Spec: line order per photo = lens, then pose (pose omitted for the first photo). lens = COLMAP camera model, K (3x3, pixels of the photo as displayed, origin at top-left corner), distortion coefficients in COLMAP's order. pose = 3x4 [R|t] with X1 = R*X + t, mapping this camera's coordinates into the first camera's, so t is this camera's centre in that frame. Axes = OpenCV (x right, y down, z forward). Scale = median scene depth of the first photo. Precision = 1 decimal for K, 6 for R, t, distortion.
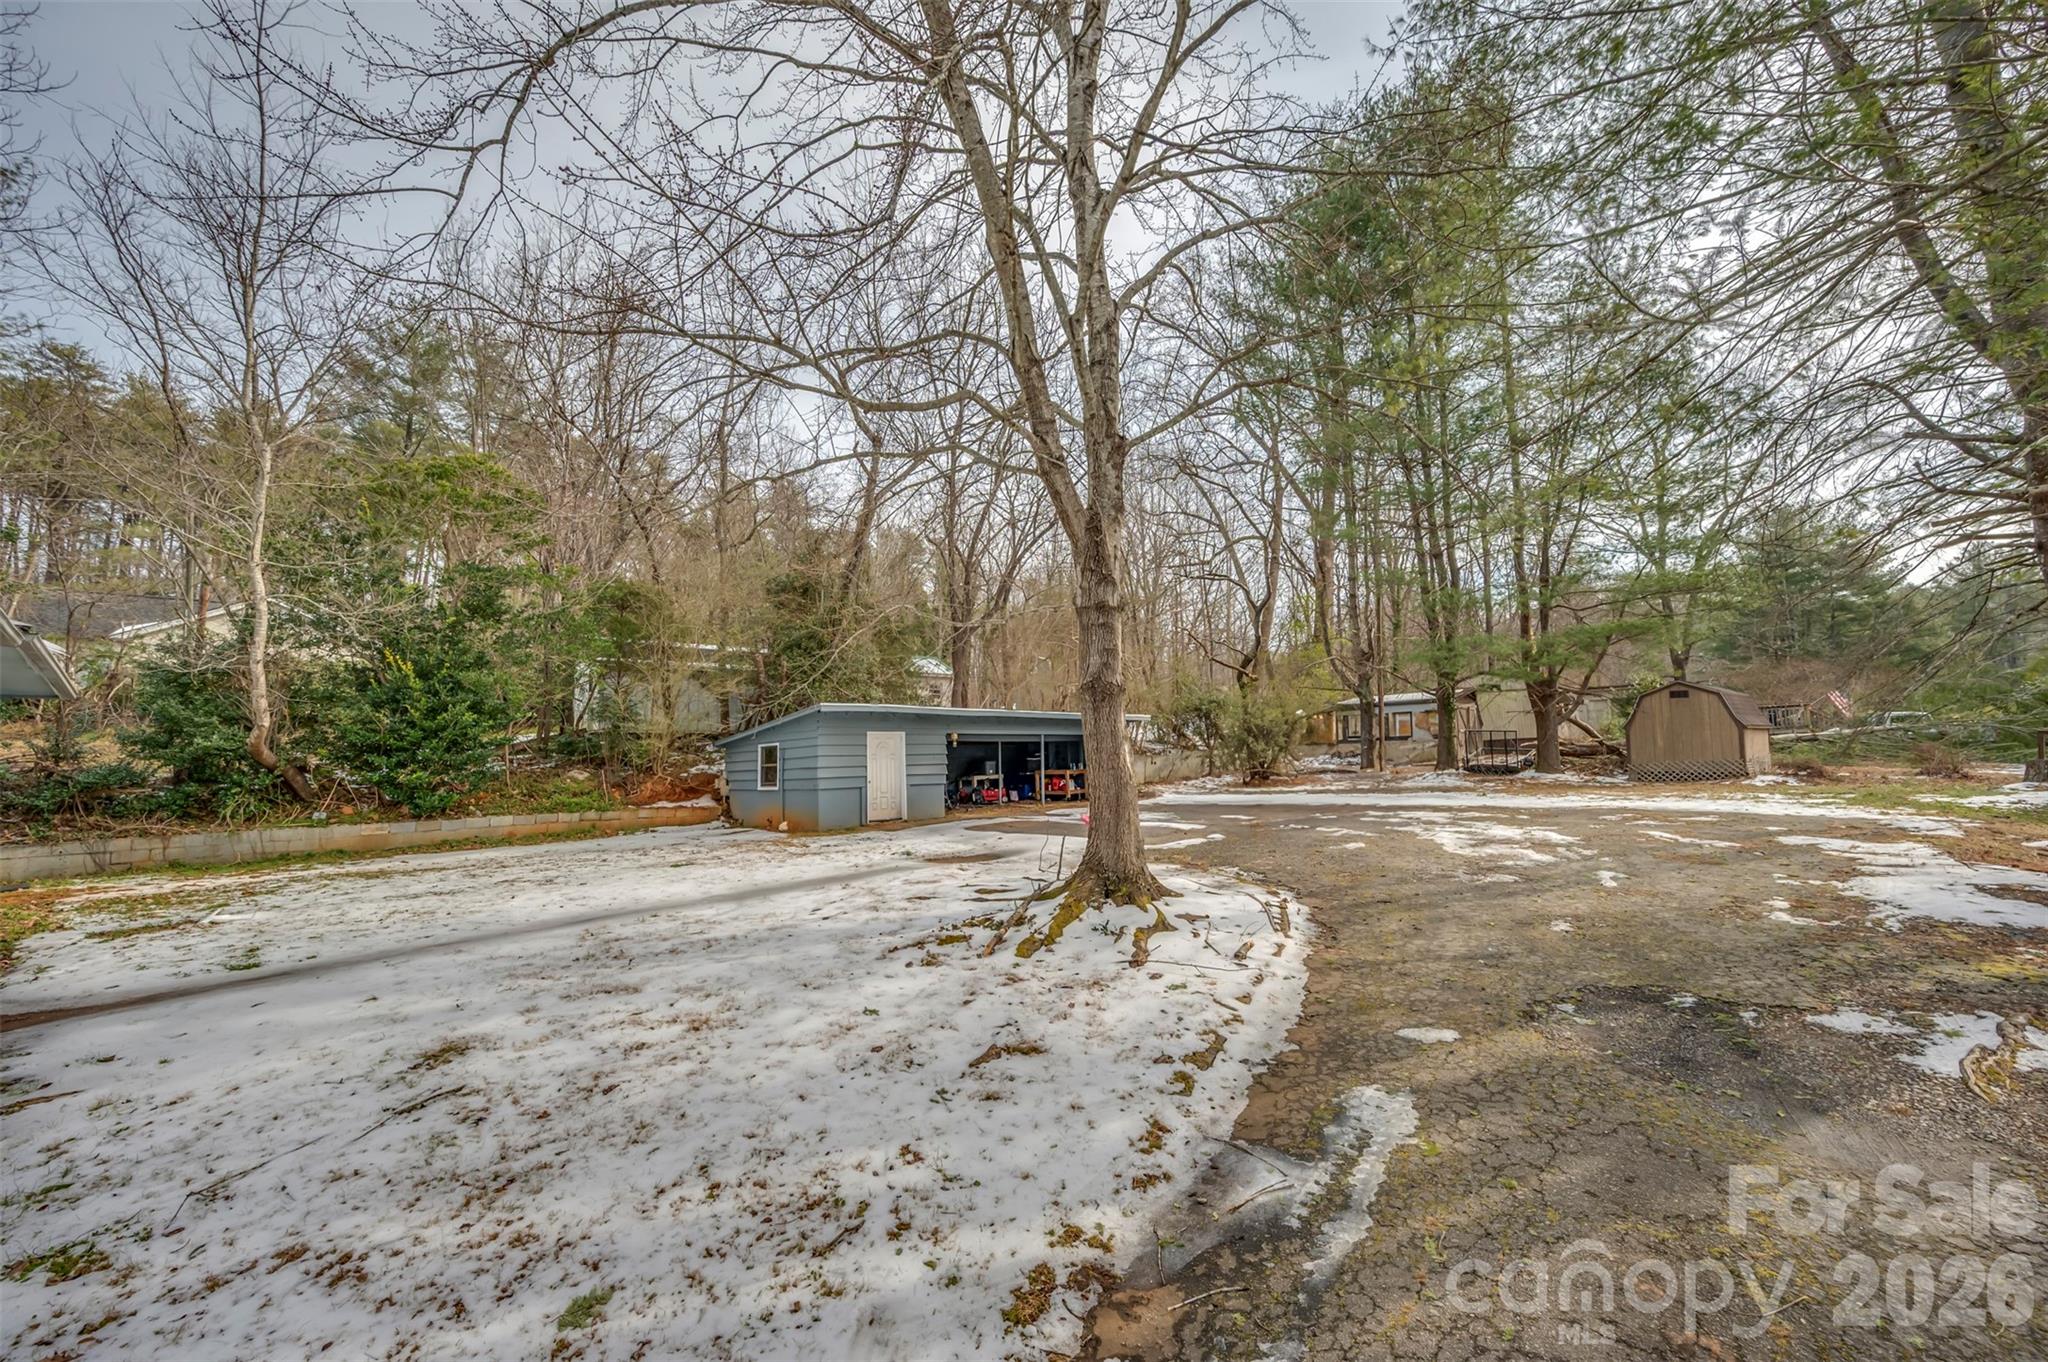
lens RADIAL K [[800.0, 0, 1025.7], [0, 800.0, 685.4], [0, 0, 1]] dist [0.010777, -0.000137]
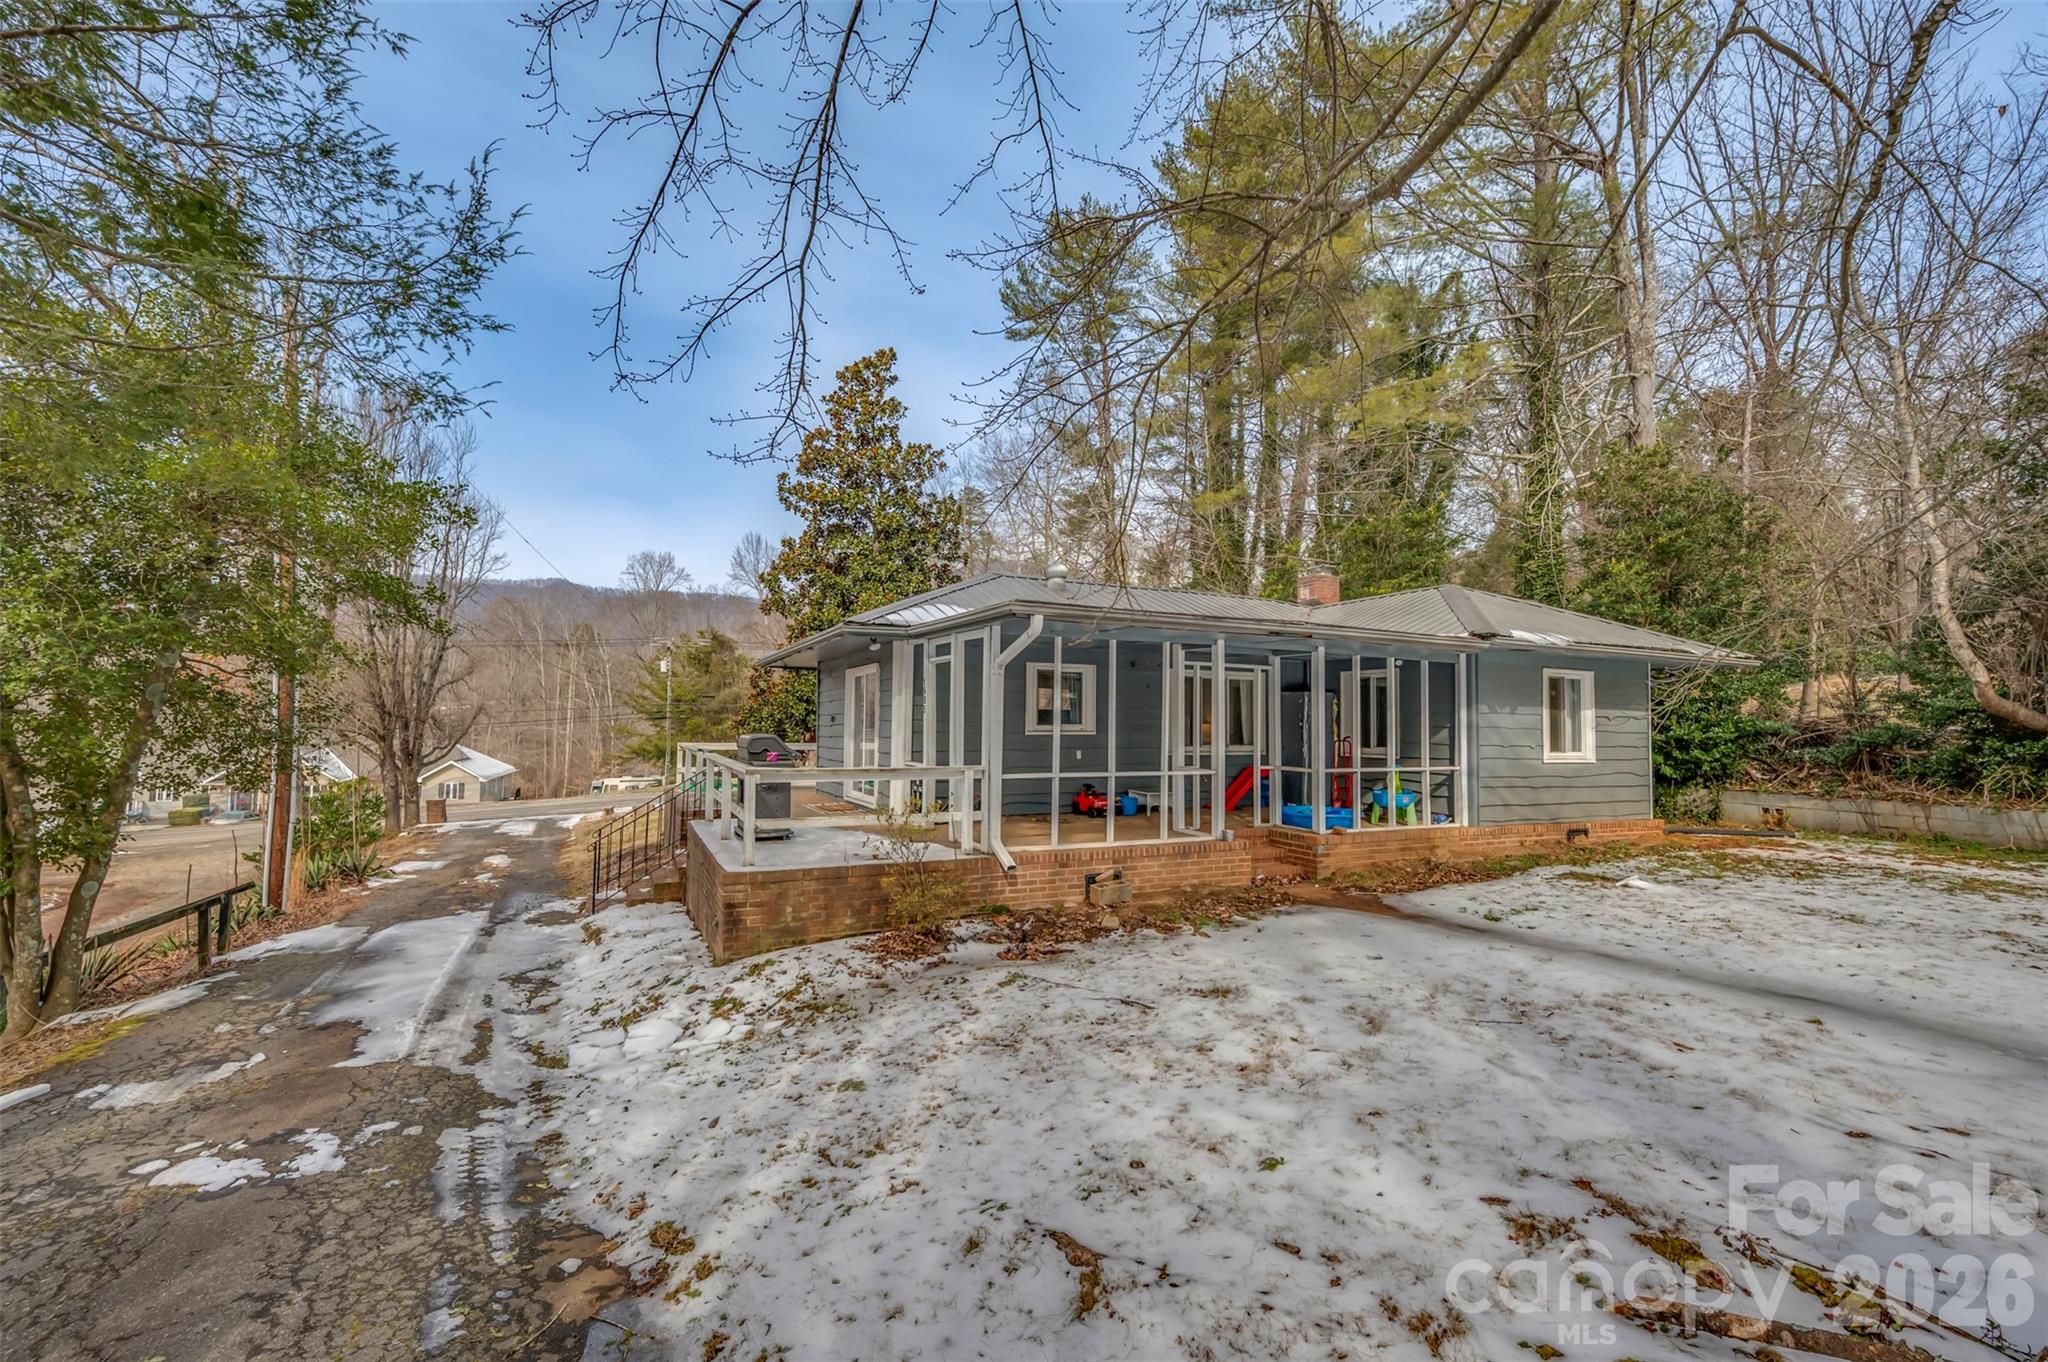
lens RADIAL K [[874.6, 0, 1024.0], [0, 874.6, 681.0], [0, 0, 1]] dist [0.010151, 0.000202]
pose [[-0.366223, -0.017783, -0.930357, 0.165248], [0.094368, 0.993953, -0.056145, 0.007089], [0.925730, -0.108358, -0.362331, 0.320482]]
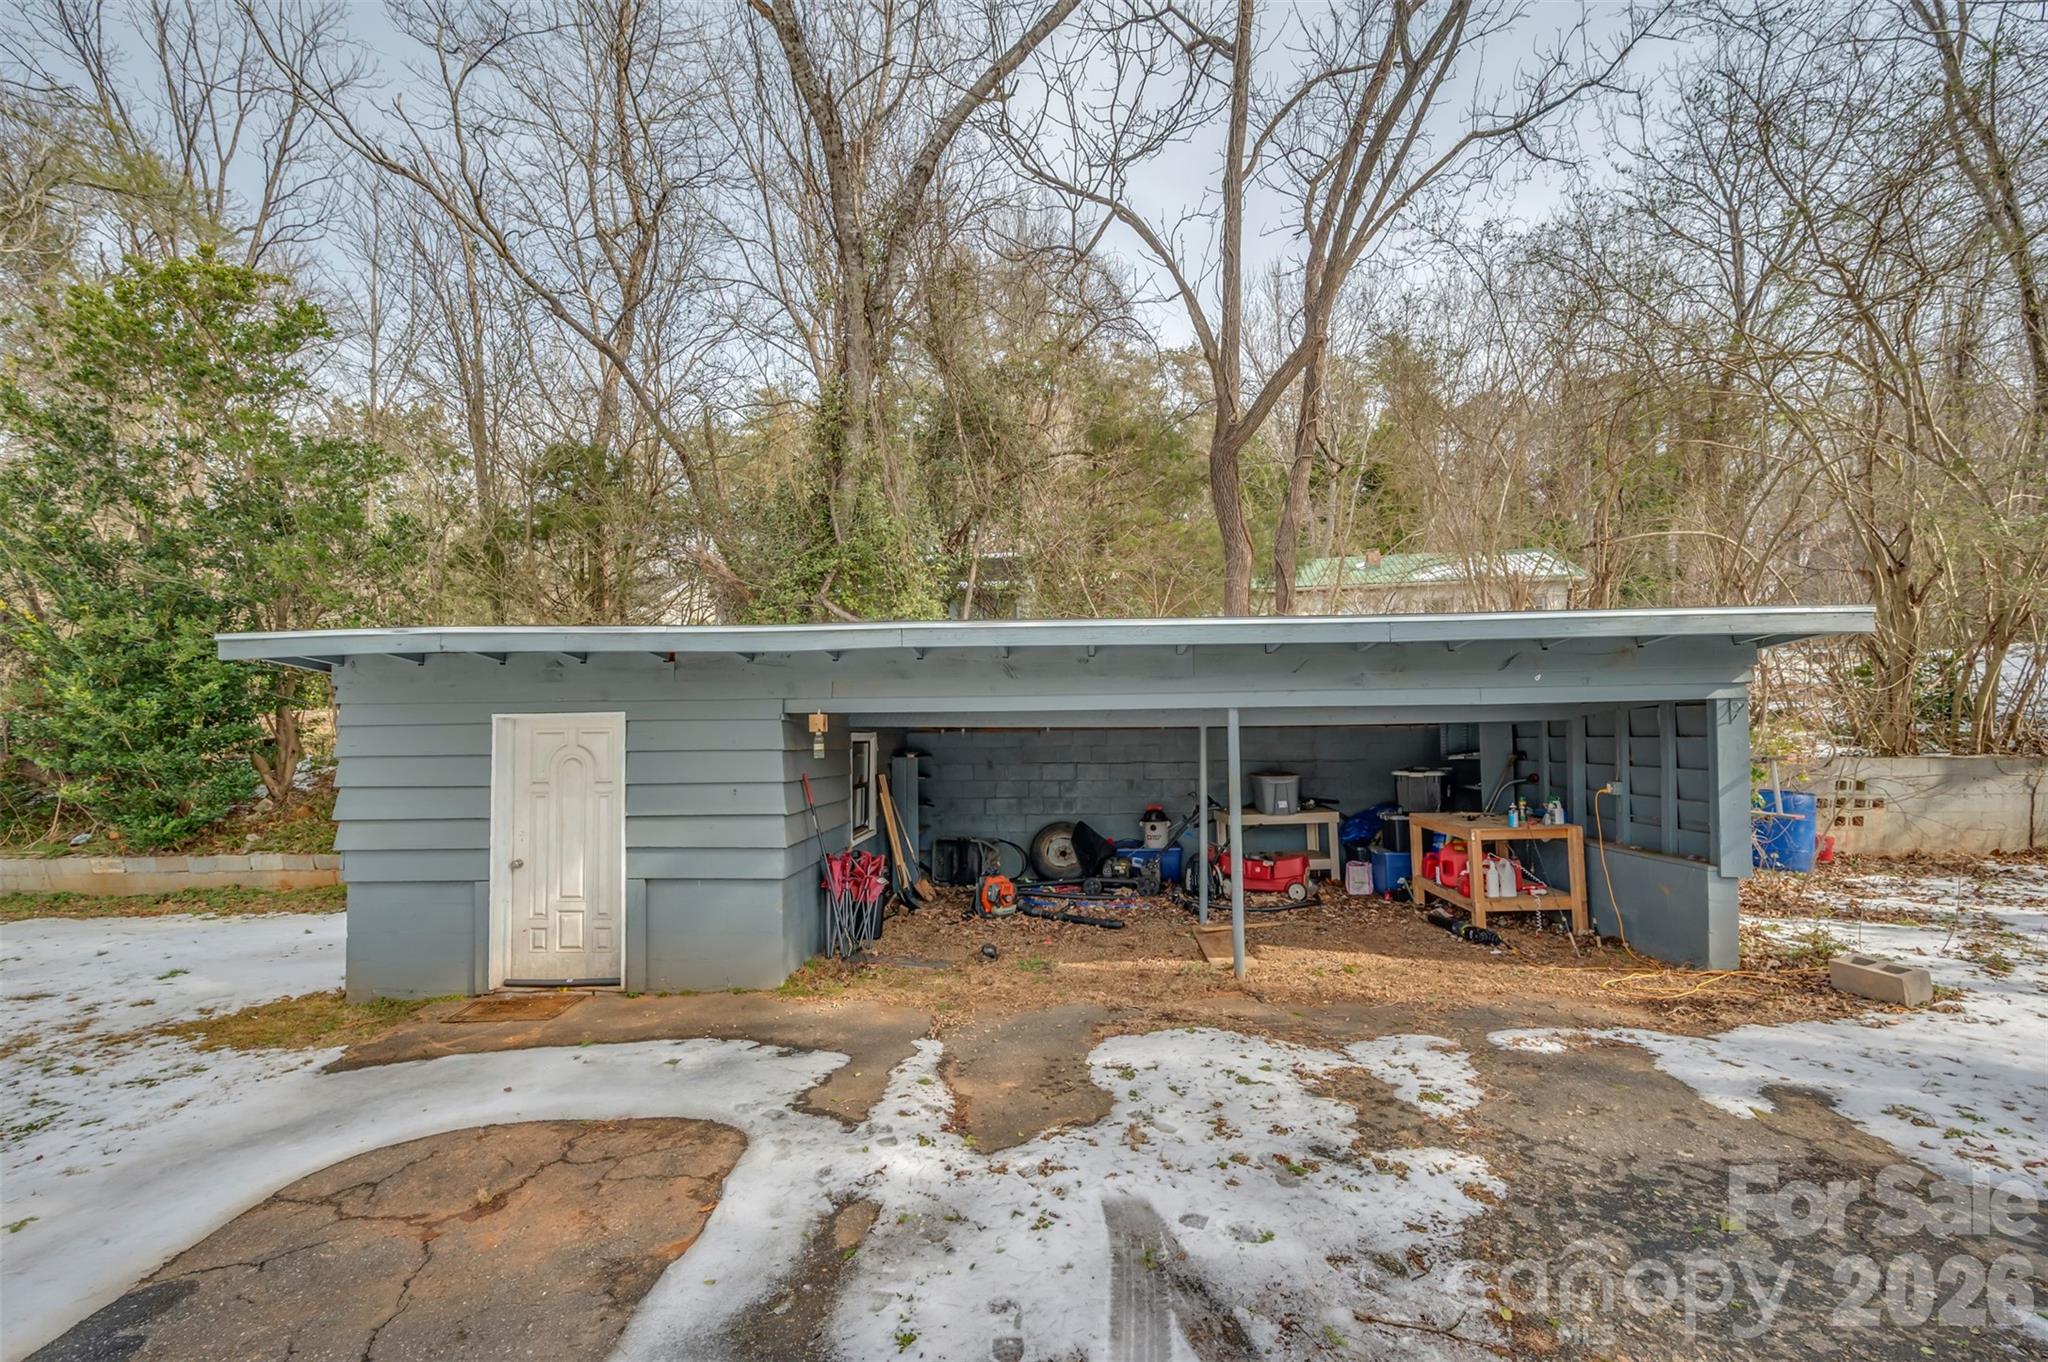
lens RADIAL K [[880.6, 0, 1025.5], [0, 880.6, 714.0], [0, 0, 1]] dist [0.014104, -0.000679]
pose [[0.703924, 0.001310, -0.710275, 0.205003], [0.065228, 0.995653, 0.066481, 0.044984], [0.707274, -0.093127, 0.700778, 0.851039]]
